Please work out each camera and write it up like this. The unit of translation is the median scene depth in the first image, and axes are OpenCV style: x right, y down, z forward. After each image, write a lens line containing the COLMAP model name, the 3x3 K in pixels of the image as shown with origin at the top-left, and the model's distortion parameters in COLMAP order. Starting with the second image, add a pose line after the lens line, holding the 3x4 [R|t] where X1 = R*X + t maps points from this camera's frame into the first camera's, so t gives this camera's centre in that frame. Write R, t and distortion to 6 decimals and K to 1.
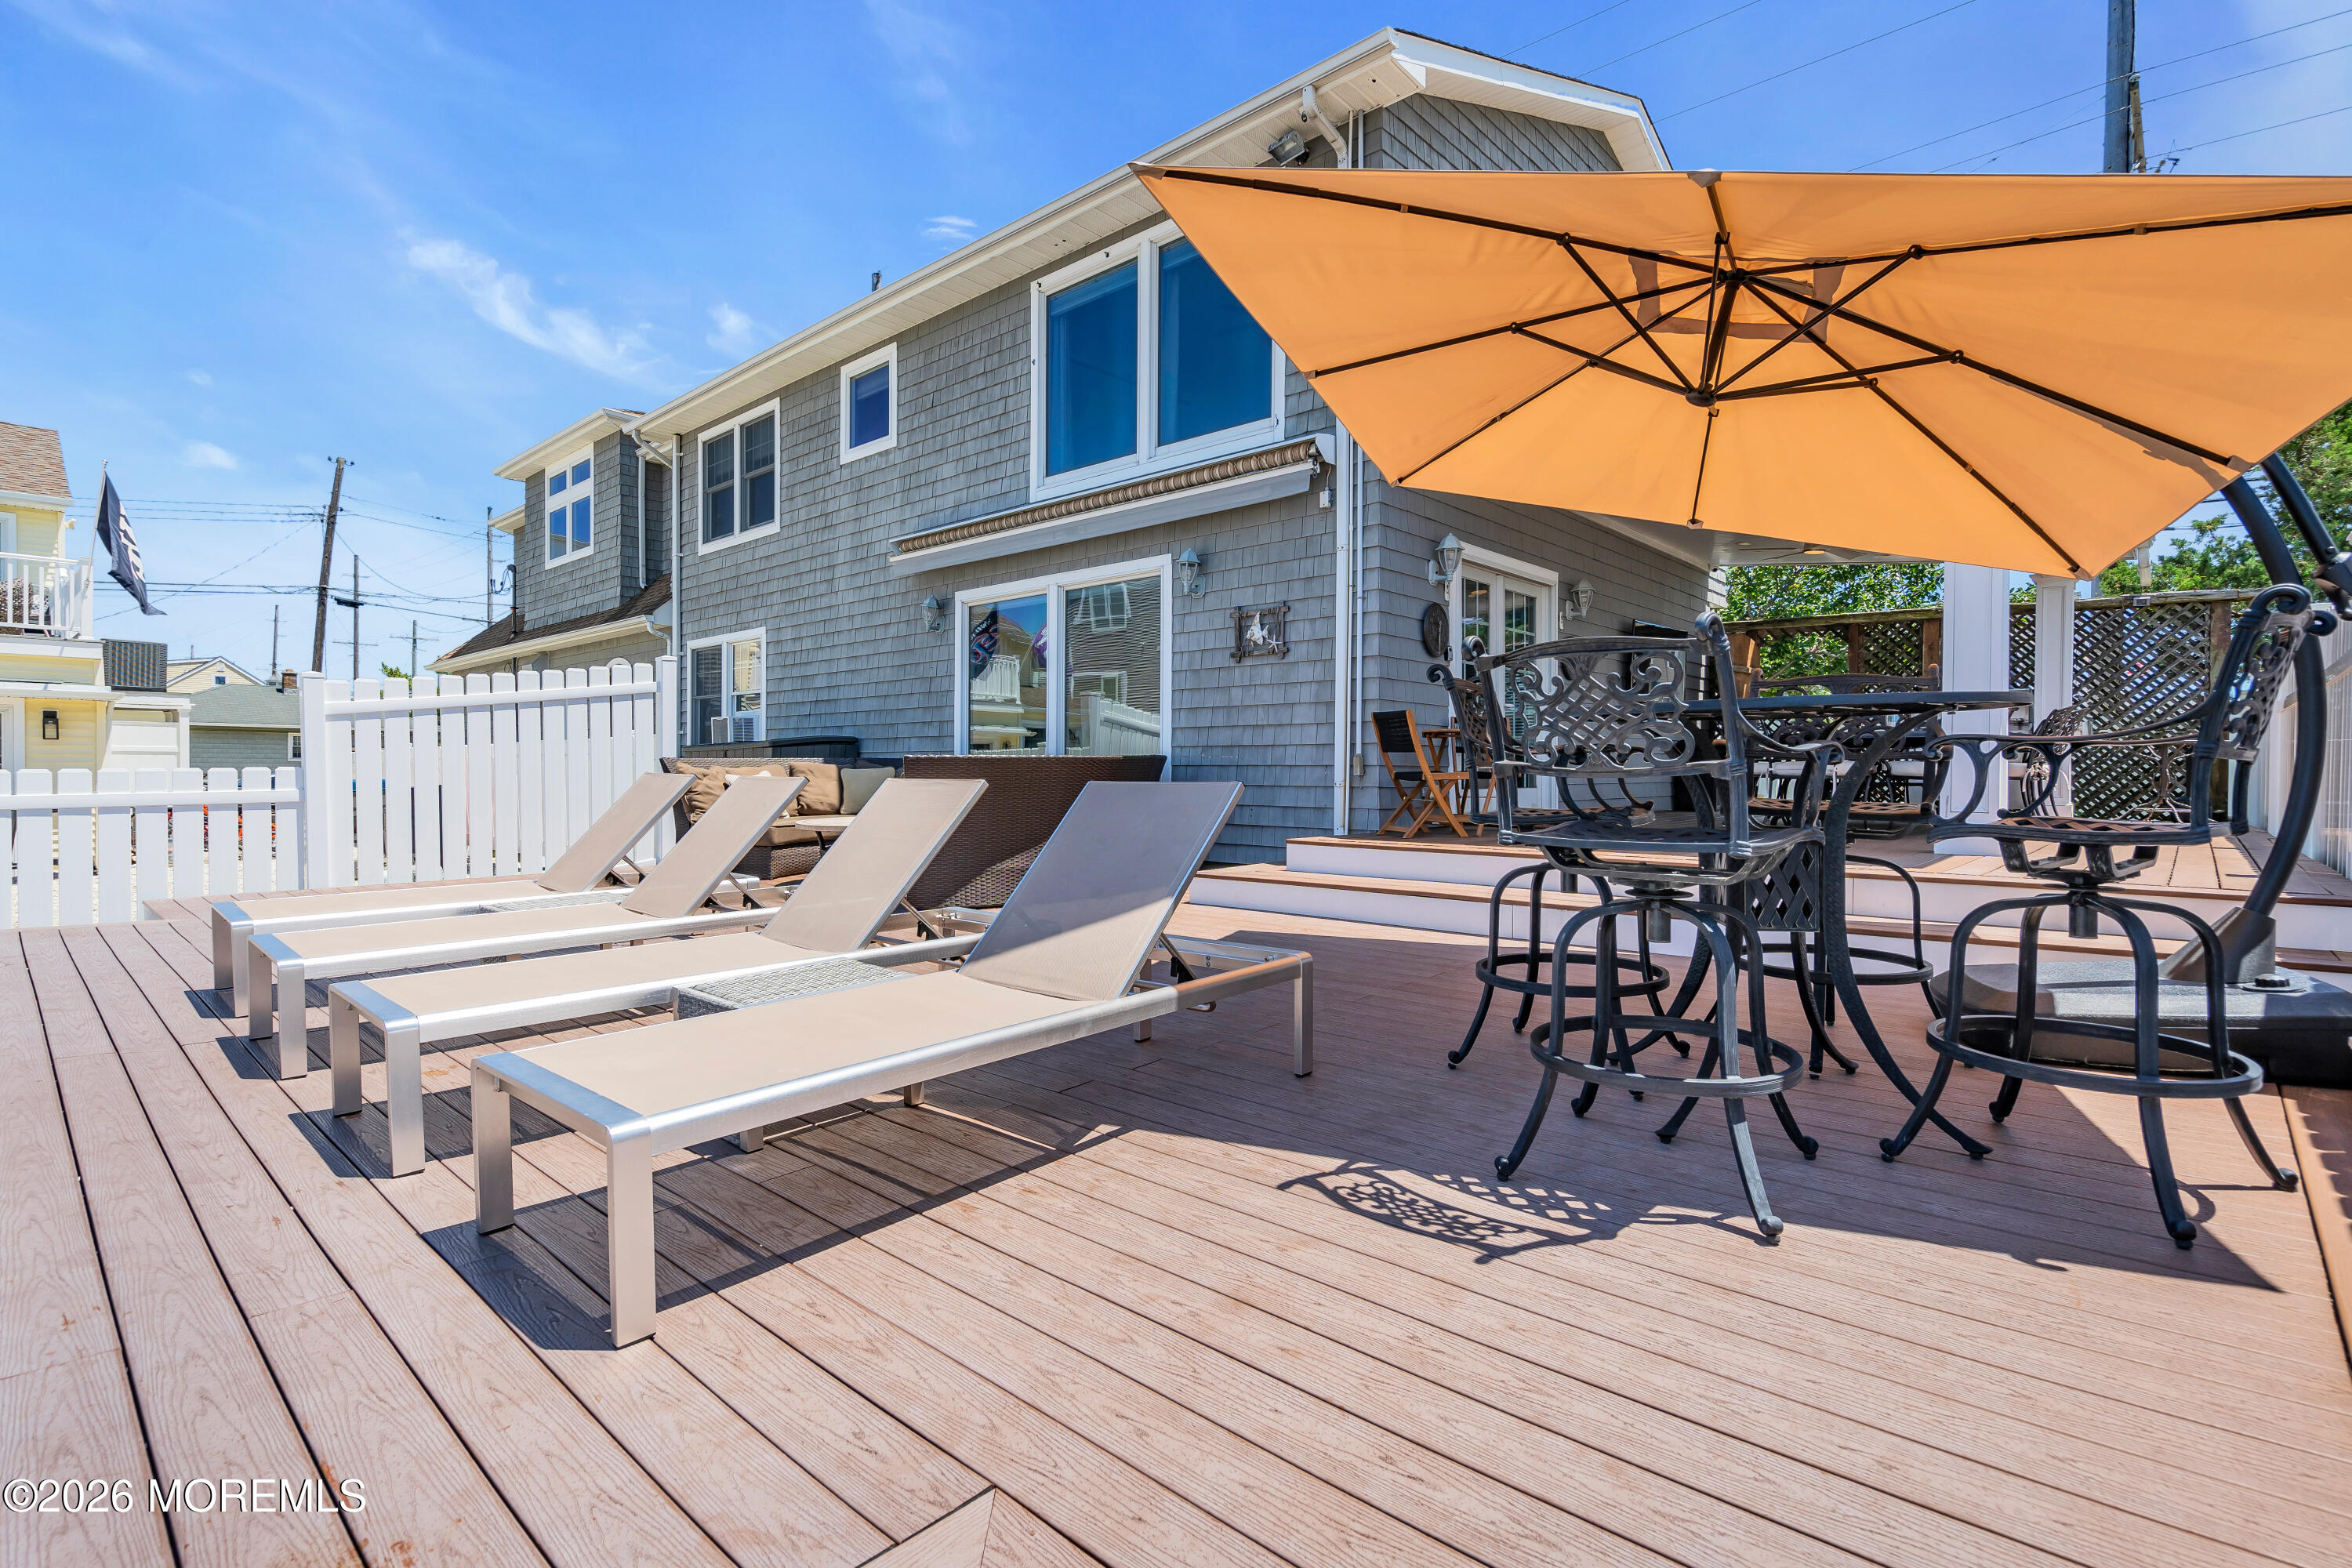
lens RADIAL K [[1077.8, 0, 1167.8], [0, 1077.8, 794.2], [0, 0, 1]] dist [-0.005207, 0.002373]
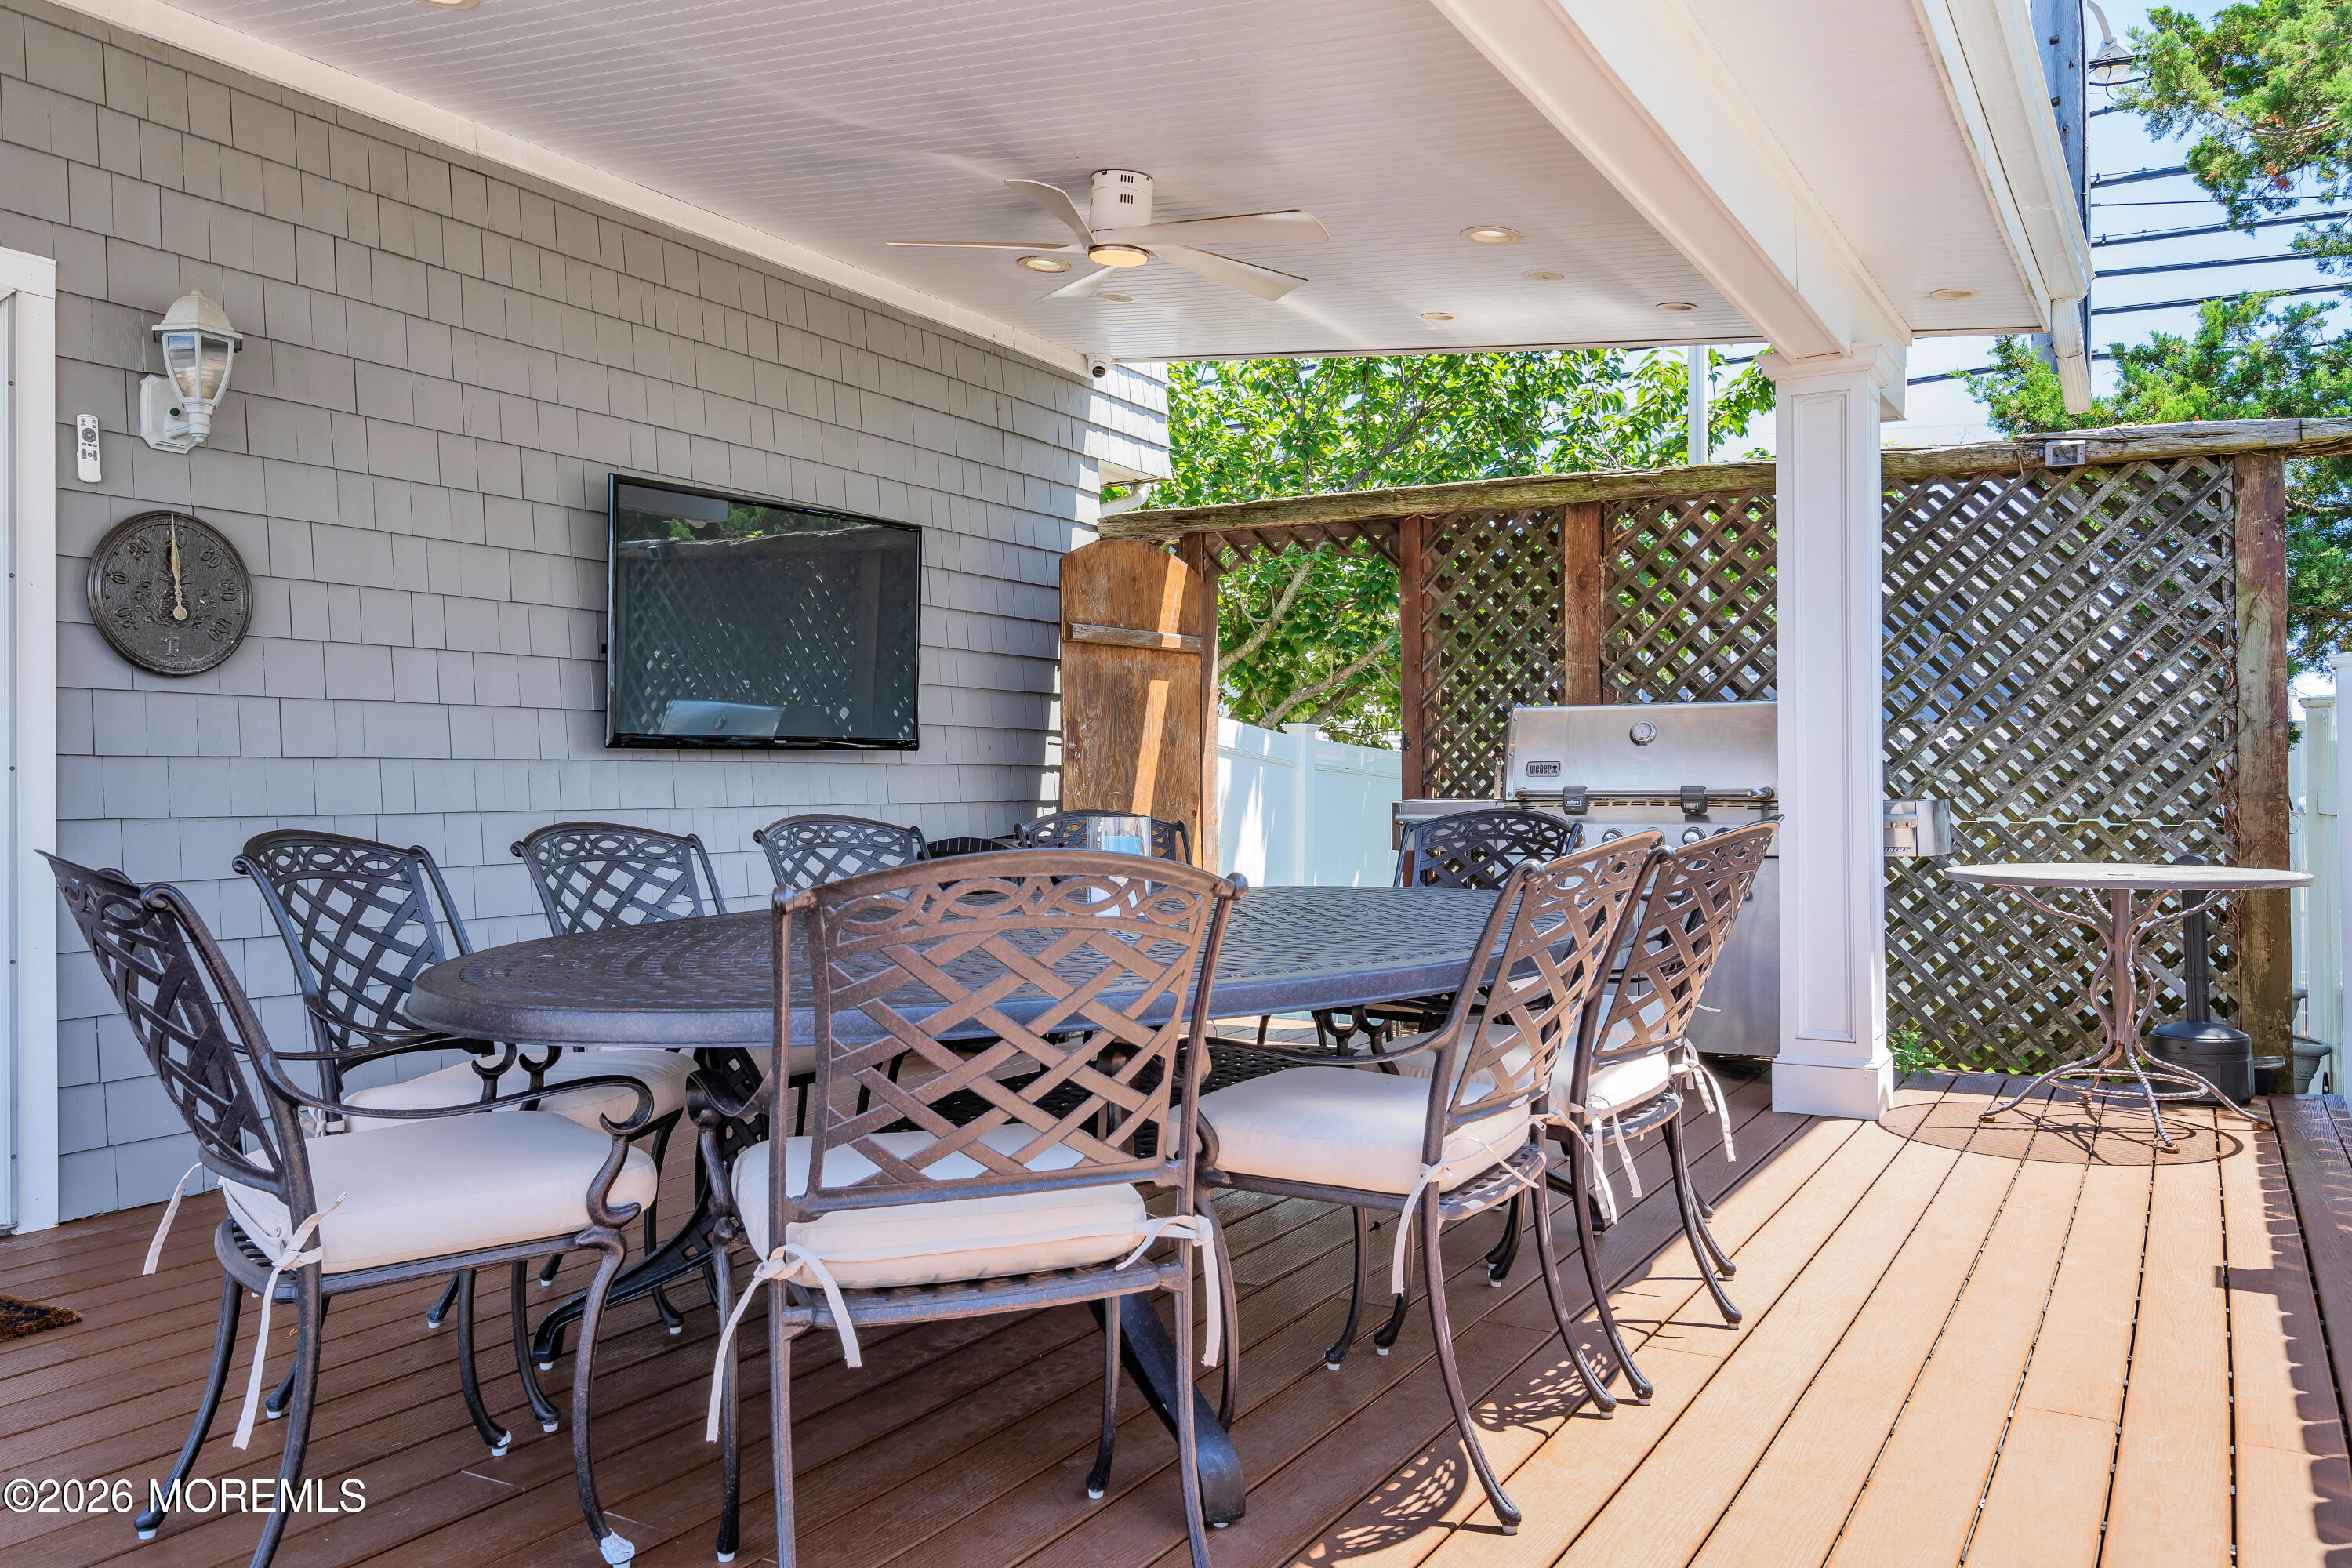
lens RADIAL K [[1733.7, 0, 1174.3], [0, 1733.7, 783.8], [0, 0, 1]] dist [-0.004770, -0.000671]
pose [[0.975404, -0.010982, 0.220151, 0.506266], [0.017048, 0.999525, -0.025675, -0.063697], [-0.219764, 0.028796, 0.975128, 0.526577]]
